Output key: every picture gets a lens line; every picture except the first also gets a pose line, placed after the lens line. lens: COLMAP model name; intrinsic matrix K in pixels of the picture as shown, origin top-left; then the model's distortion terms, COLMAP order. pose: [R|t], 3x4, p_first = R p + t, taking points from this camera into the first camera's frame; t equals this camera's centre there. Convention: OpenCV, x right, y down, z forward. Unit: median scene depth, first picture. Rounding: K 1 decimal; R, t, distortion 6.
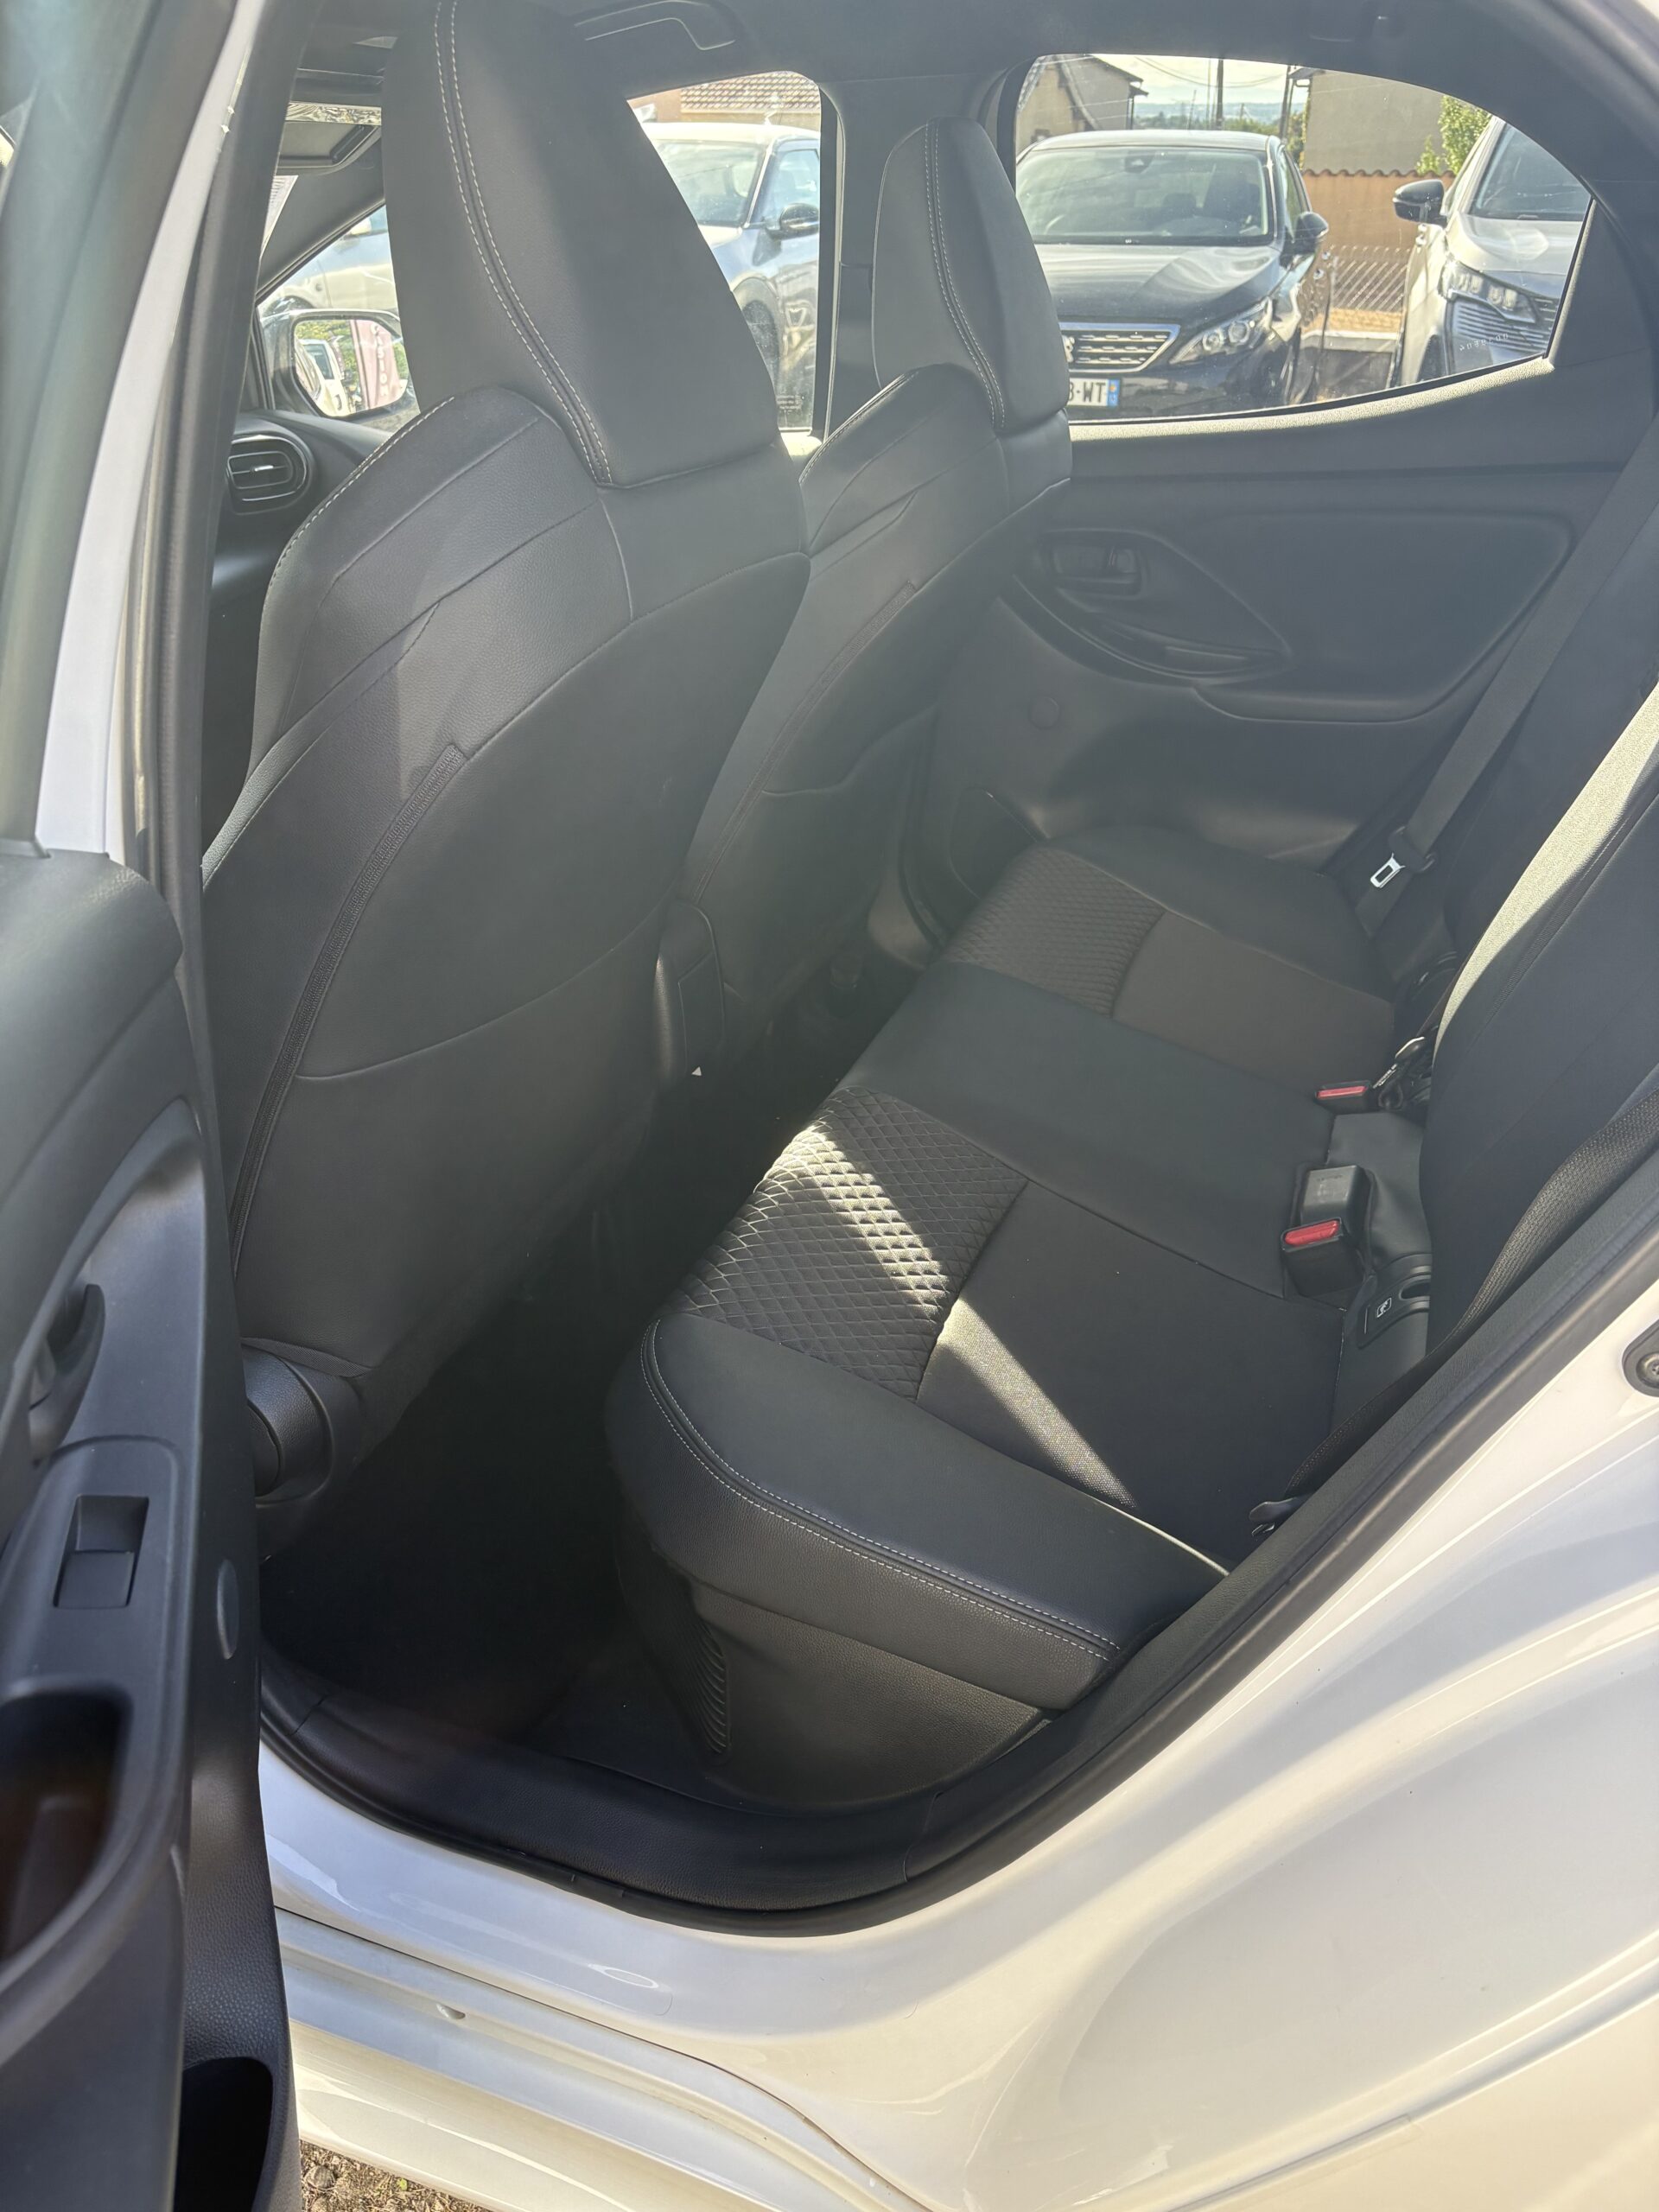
lens RADIAL K [[1690.3, 0, 829.5], [0, 1690.3, 1106.0], [0, 0, 1]] dist [0.030429, -0.008446]
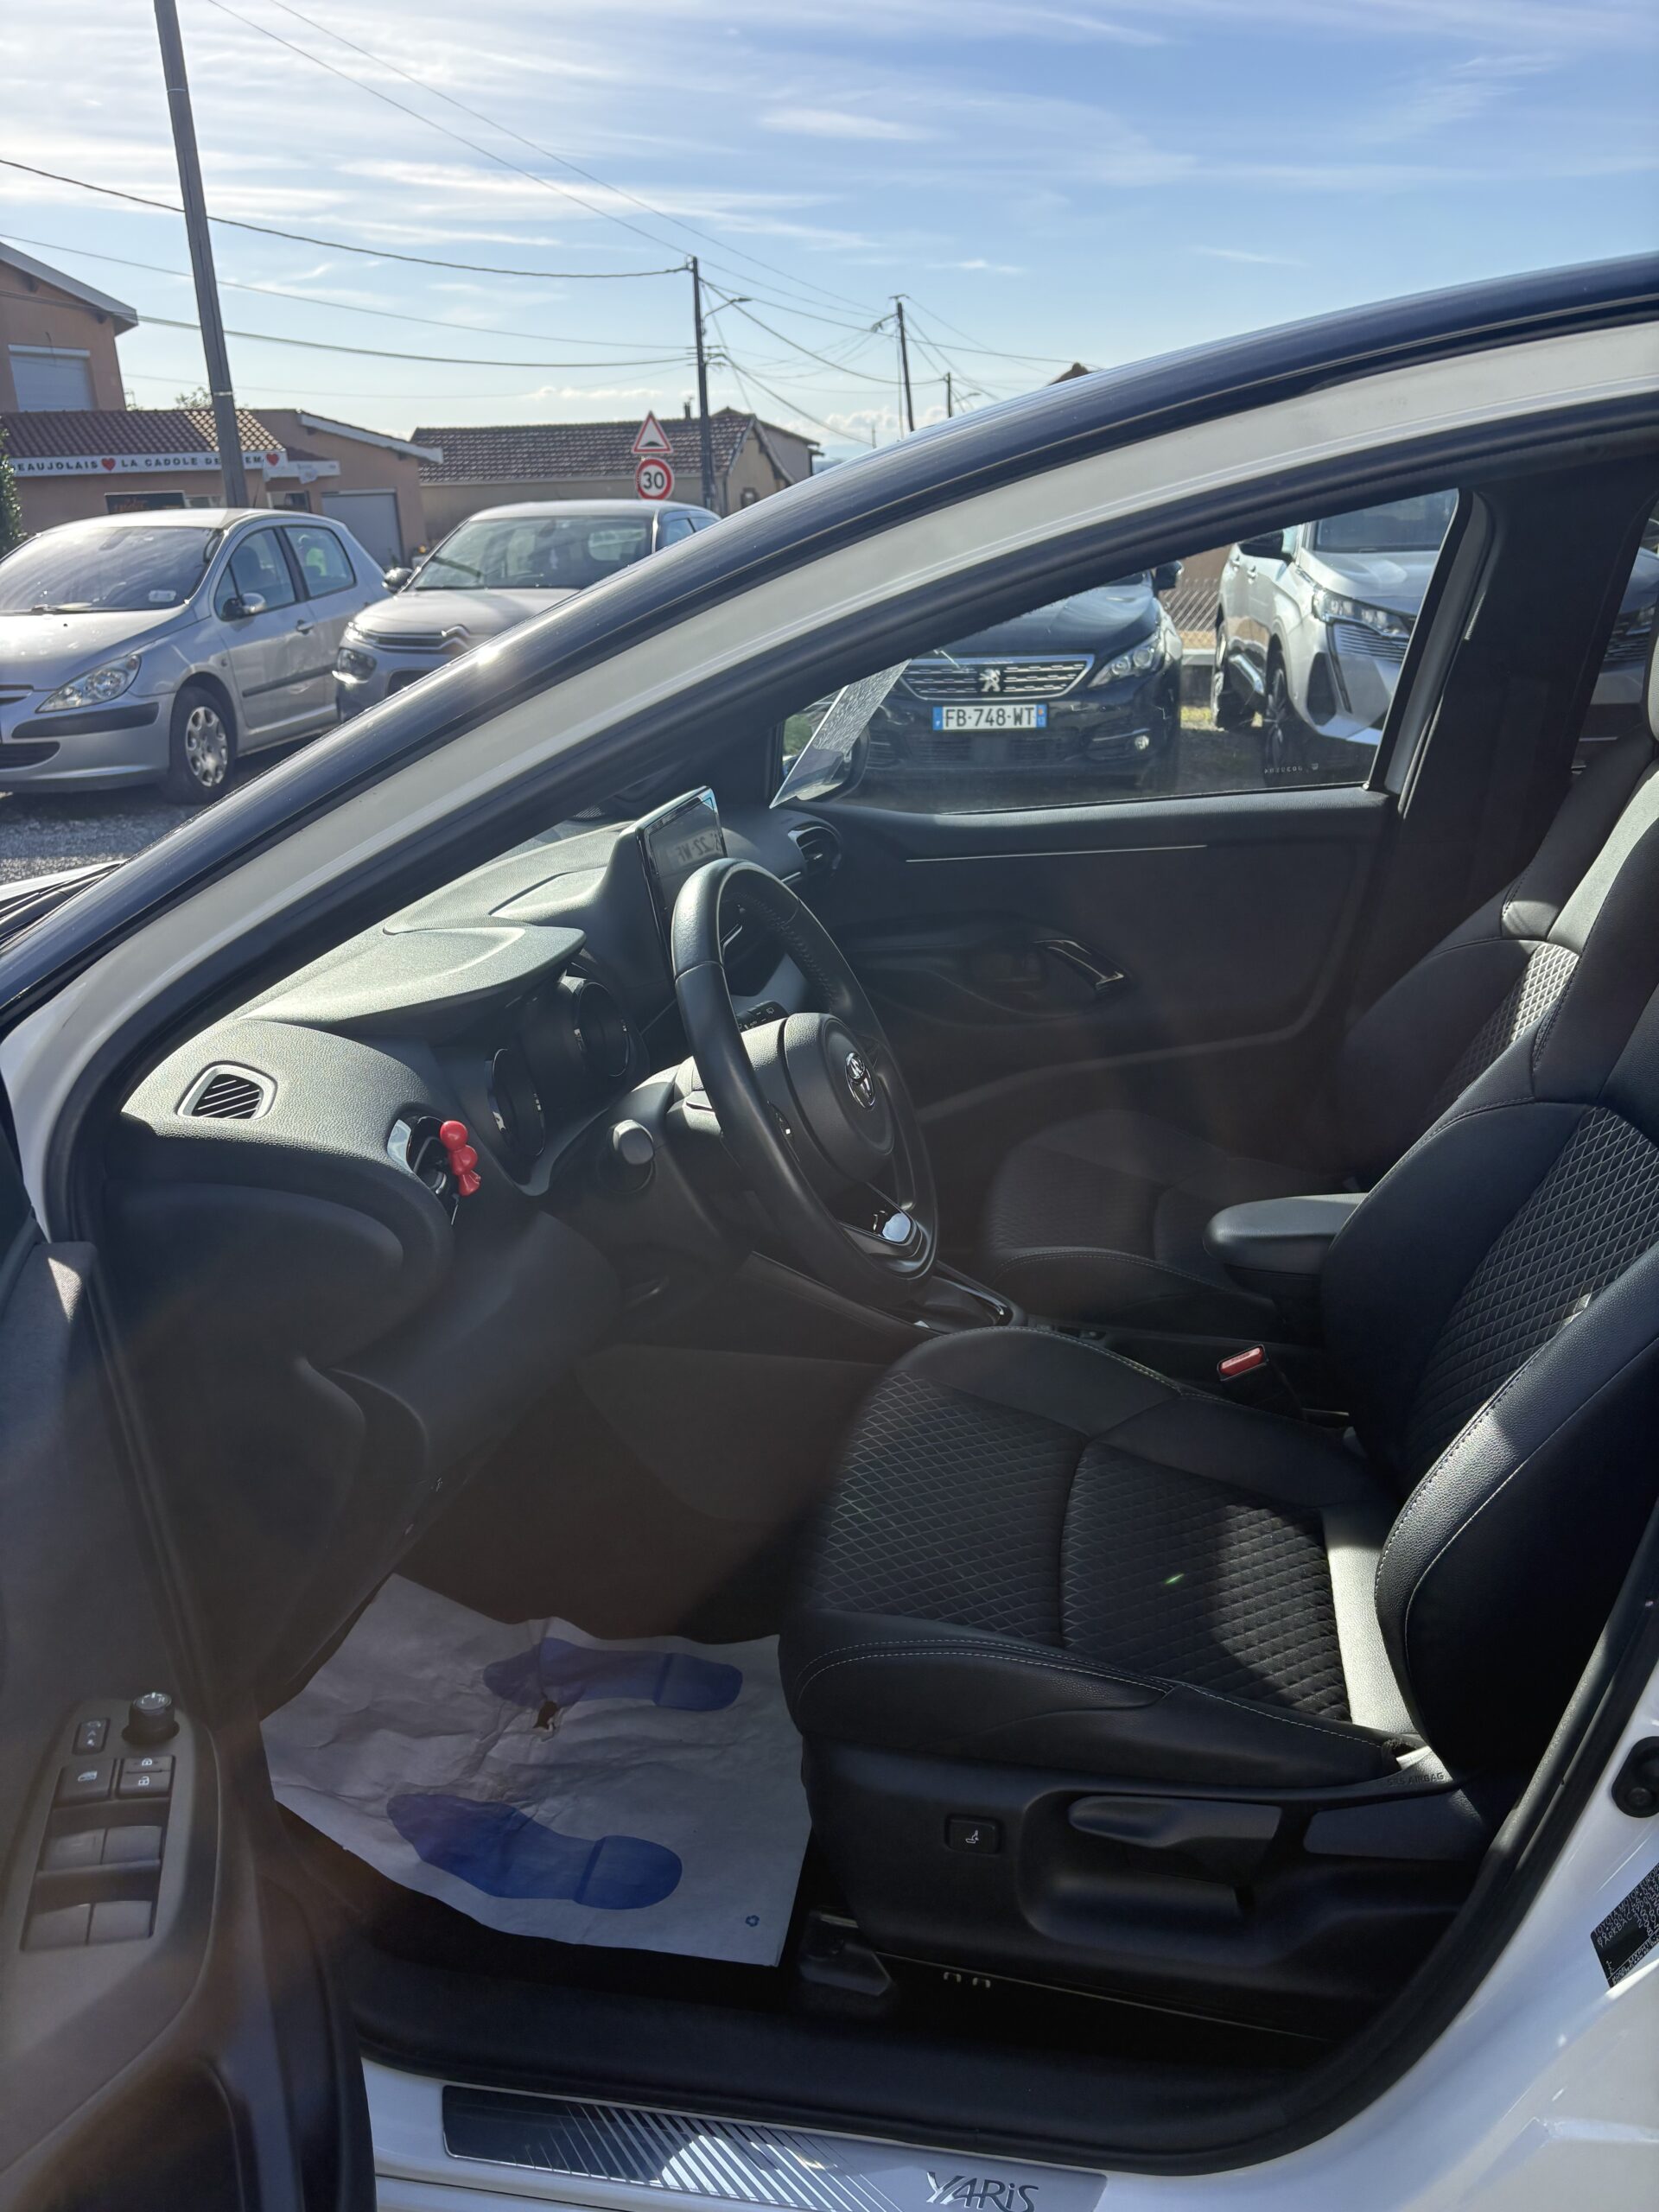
lens RADIAL K [[1690.3, 0, 829.5], [0, 1690.3, 1106.0], [0, 0, 1]] dist [0.030429, -0.008446]
pose [[0.983932, -0.093397, 0.152165, -0.154464], [0.117830, 0.979993, -0.160406, -0.017000], [-0.134139, 0.175759, 0.975252, 0.005546]]
